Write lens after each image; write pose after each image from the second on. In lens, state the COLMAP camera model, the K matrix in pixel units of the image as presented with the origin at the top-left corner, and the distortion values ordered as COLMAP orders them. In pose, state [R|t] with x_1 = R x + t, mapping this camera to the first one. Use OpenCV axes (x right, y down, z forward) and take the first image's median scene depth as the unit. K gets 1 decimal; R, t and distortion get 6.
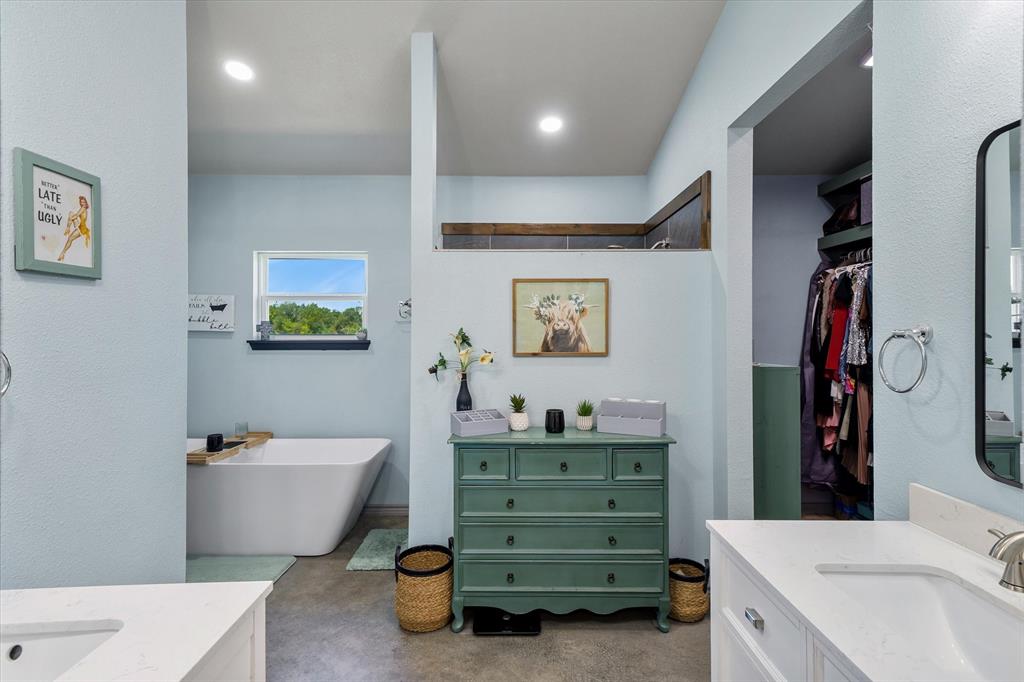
lens RADIAL K [[486.4, 0, 512.0], [0, 486.4, 341.0], [0, 0, 1]] dist [0.000789, 0.000176]
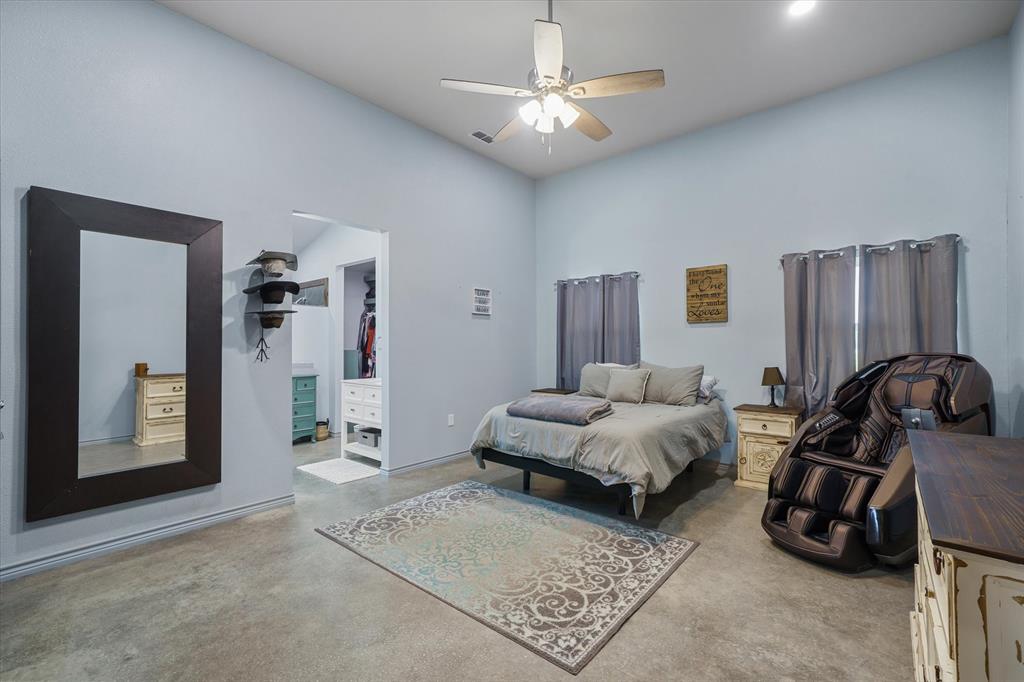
lens RADIAL K [[447.8, 0, 512.0], [0, 447.8, 341.0], [0, 0, 1]] dist [0.011516, -0.000345]
pose [[0.634963, 0.013366, 0.772427, -0.365754], [0.000716, 0.999840, -0.017890, 0.020063], [-0.772542, 0.011913, 0.634851, -0.577023]]
